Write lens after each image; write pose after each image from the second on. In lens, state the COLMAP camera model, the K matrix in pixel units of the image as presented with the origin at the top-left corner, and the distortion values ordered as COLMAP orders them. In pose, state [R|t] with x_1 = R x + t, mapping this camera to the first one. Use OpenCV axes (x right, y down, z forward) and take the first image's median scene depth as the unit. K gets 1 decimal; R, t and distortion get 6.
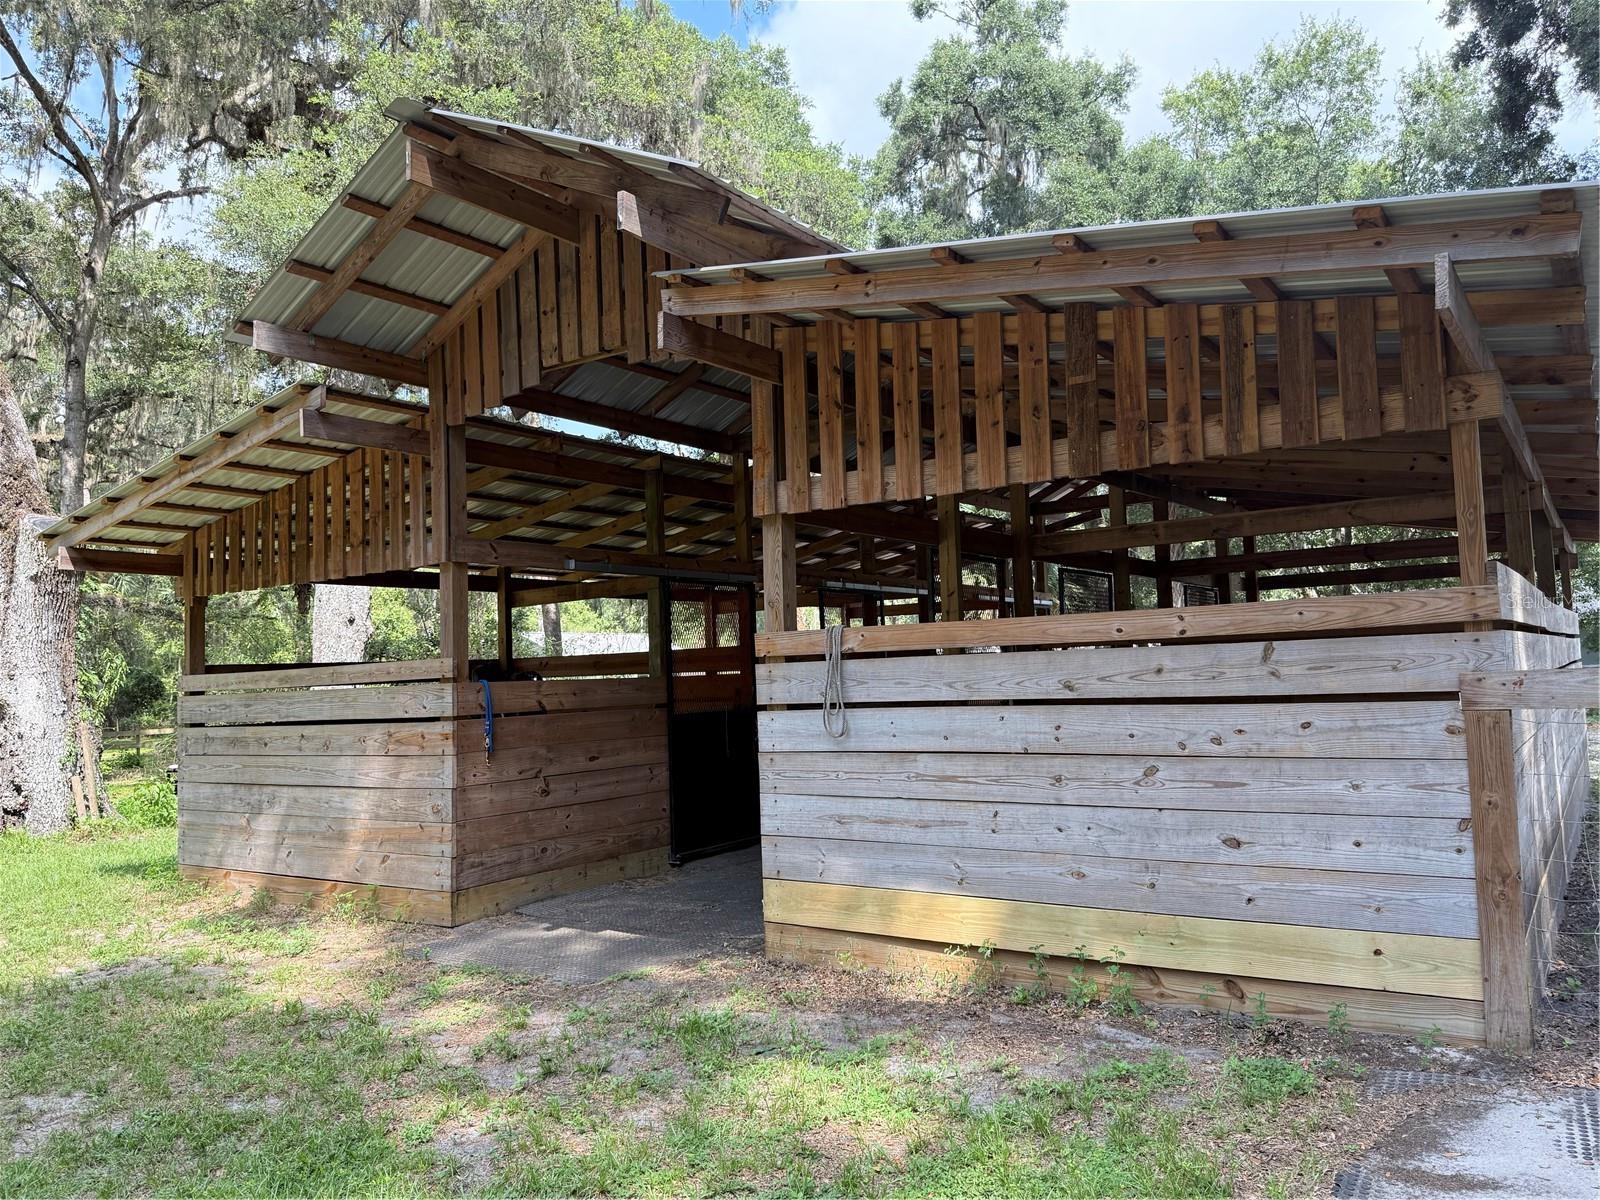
lens RADIAL K [[1197.9, 0, 800.0], [0, 1197.9, 600.0], [0, 0, 1]] dist [0.094215, -0.164681]
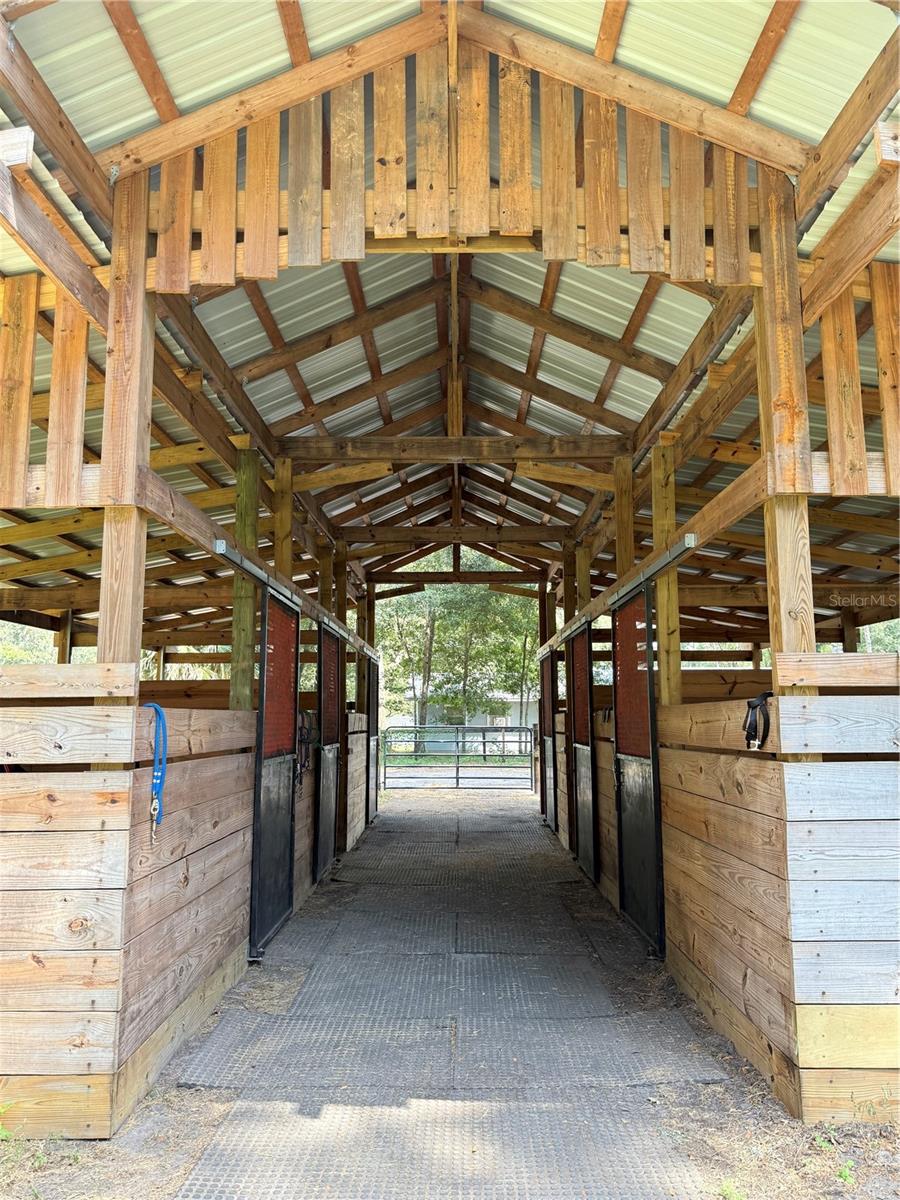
lens RADIAL K [[898.4, 0, 450.0], [0, 898.4, 600.0], [0, 0, 1]] dist [0.094215, -0.164681]
pose [[0.825163, 0.109177, 0.554244, -0.434988], [-0.063337, 0.992840, -0.101277, 0.055070], [-0.561332, 0.048466, 0.826170, 0.567208]]
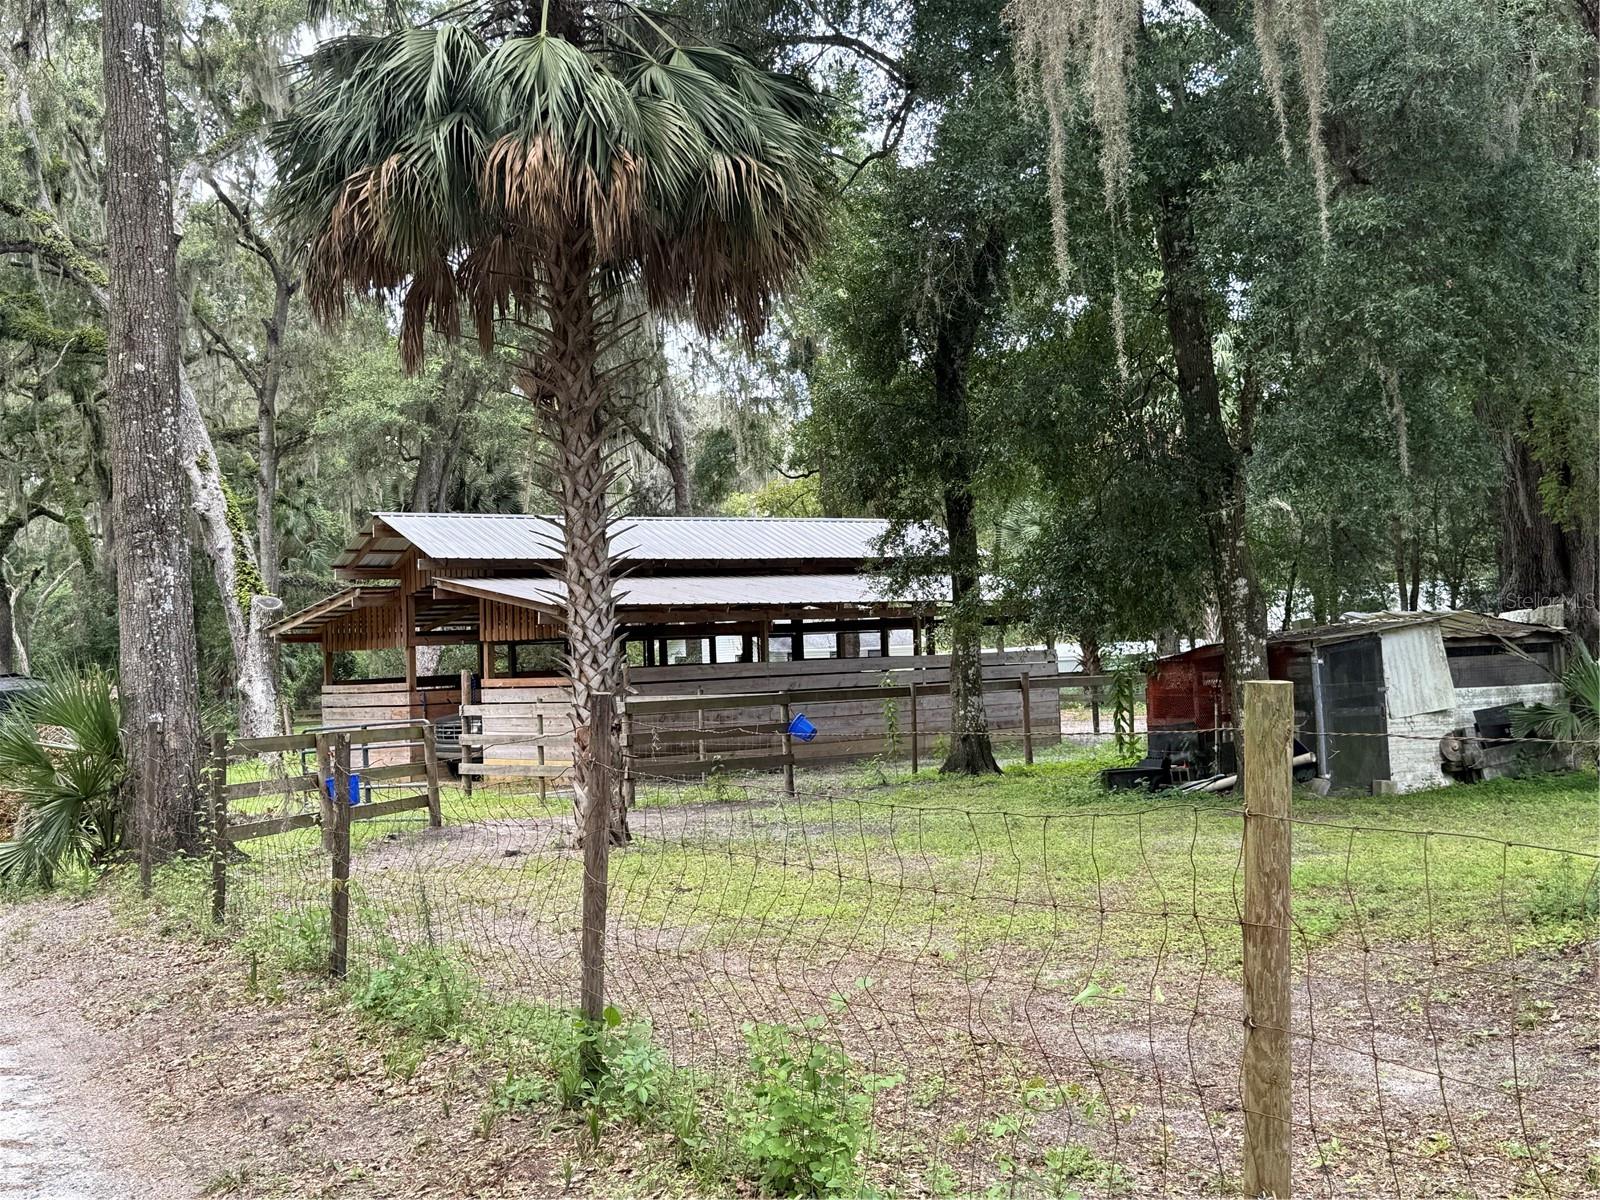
lens RADIAL K [[1914.1, 0, 800.0], [0, 1914.1, 600.0], [0, 0, 1]] dist [-0.178548, -0.003499]
pose [[0.966455, -0.009342, -0.256665, 1.647961], [0.019953, 0.999049, 0.038769, -0.282991], [0.256059, -0.042590, 0.965723, -2.846710]]
